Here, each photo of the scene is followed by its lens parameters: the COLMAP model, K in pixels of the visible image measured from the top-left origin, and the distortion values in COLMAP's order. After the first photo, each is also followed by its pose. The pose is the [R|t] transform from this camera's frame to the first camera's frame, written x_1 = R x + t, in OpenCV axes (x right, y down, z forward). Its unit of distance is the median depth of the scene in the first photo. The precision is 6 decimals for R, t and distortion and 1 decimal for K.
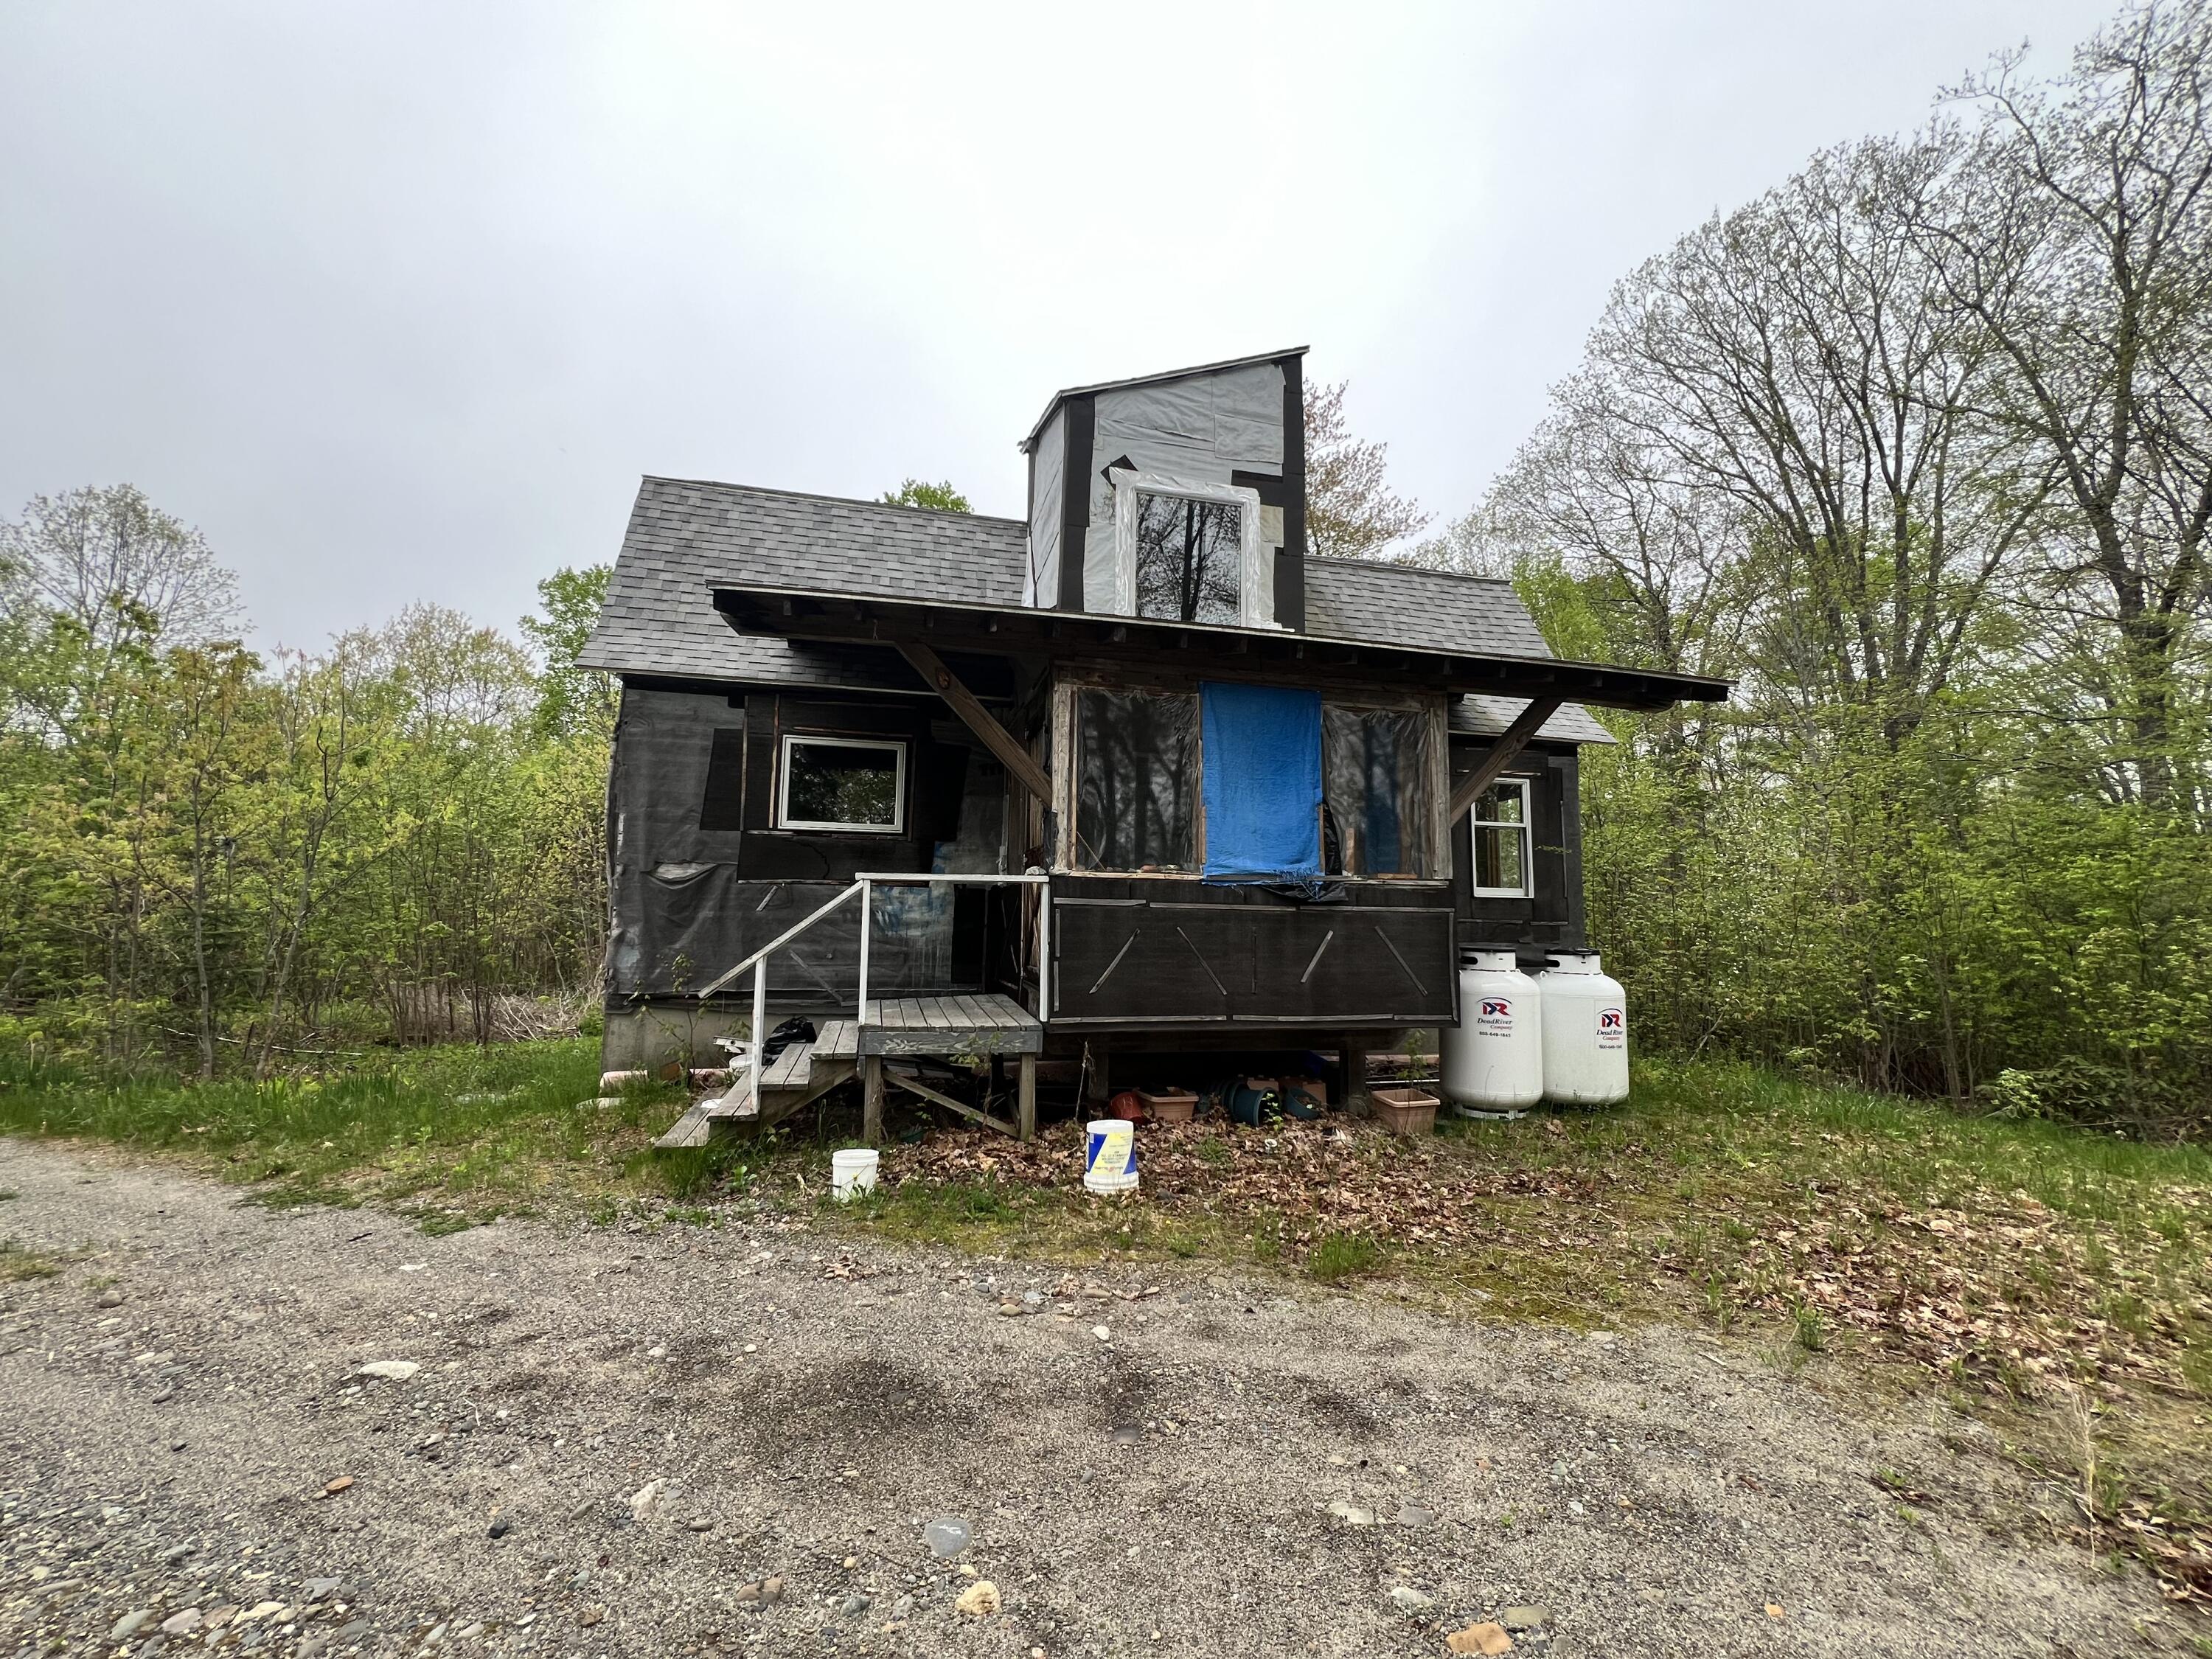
lens RADIAL K [[888.0, 0, 1106.0], [0, 888.0, 829.5], [0, 0, 1]] dist [0.000056, 0.000001]
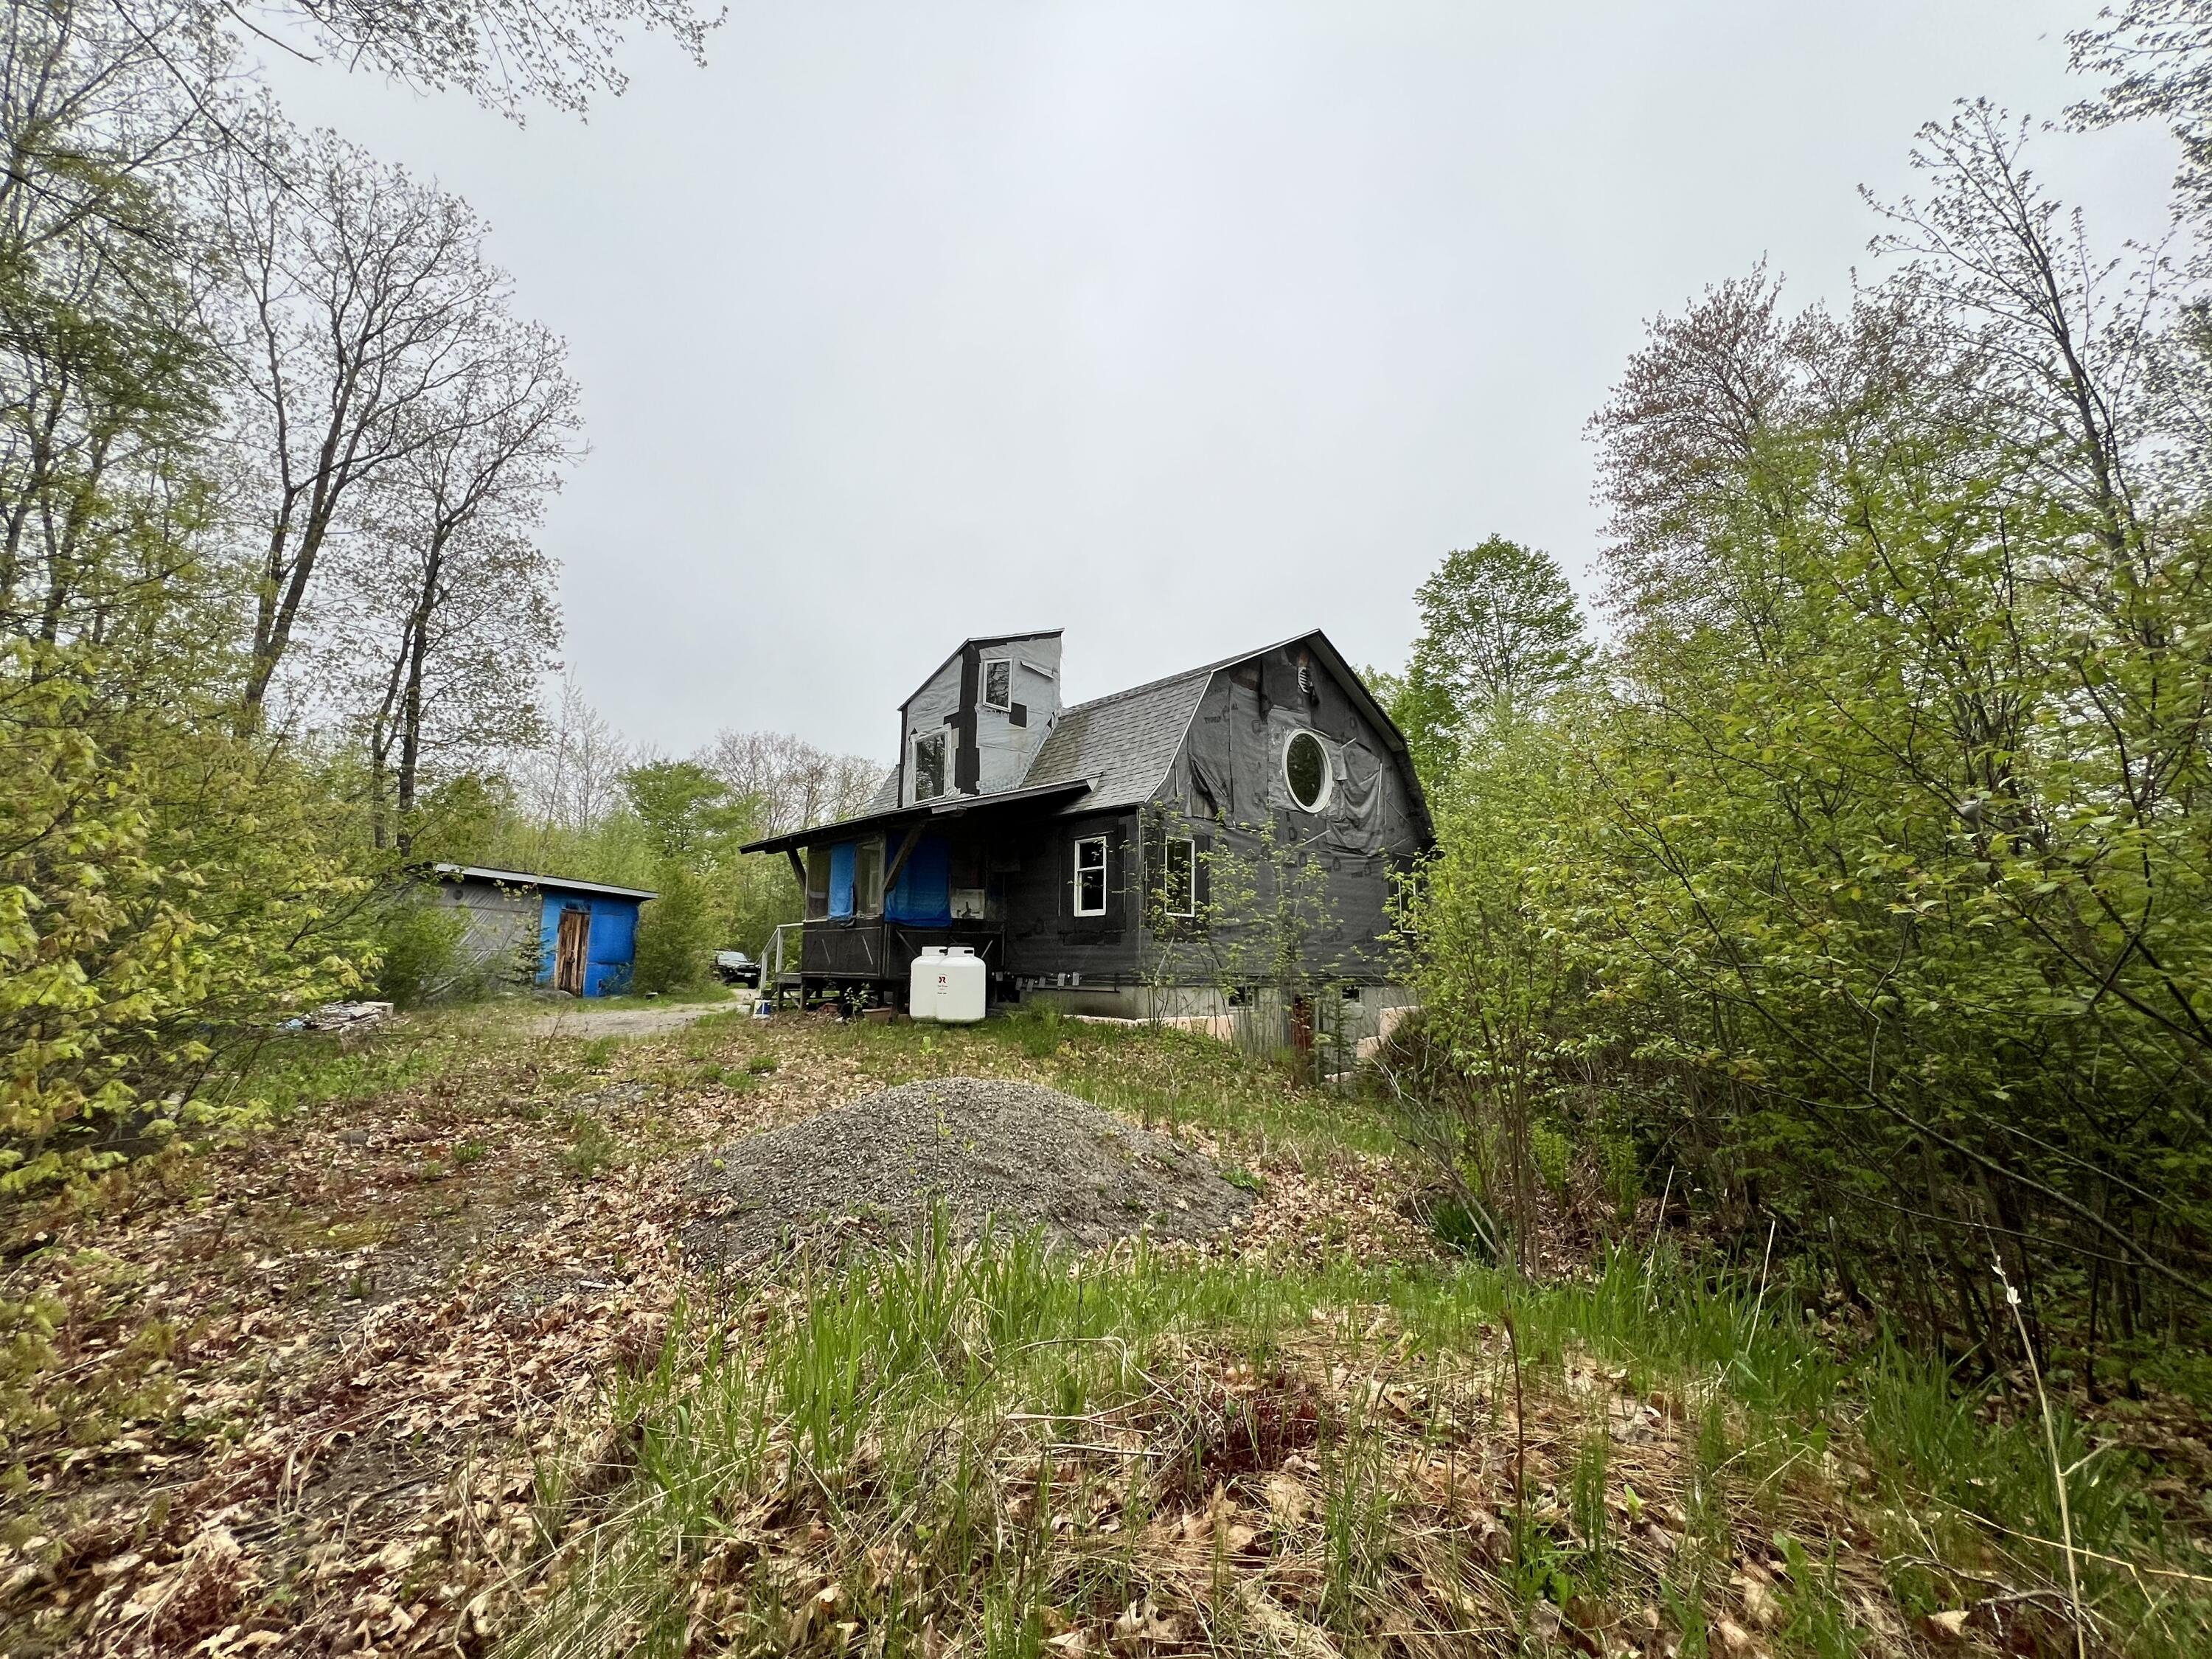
lens RADIAL K [[890.8, 0, 1106.0], [0, 890.8, 829.5], [0, 0, 1]] dist [0.002233, 0.000589]
pose [[0.522096, -0.153524, -0.838955, 2.085187], [0.092259, 0.988060, -0.123395, 0.143290], [0.847882, -0.012977, 0.530026, 0.230222]]
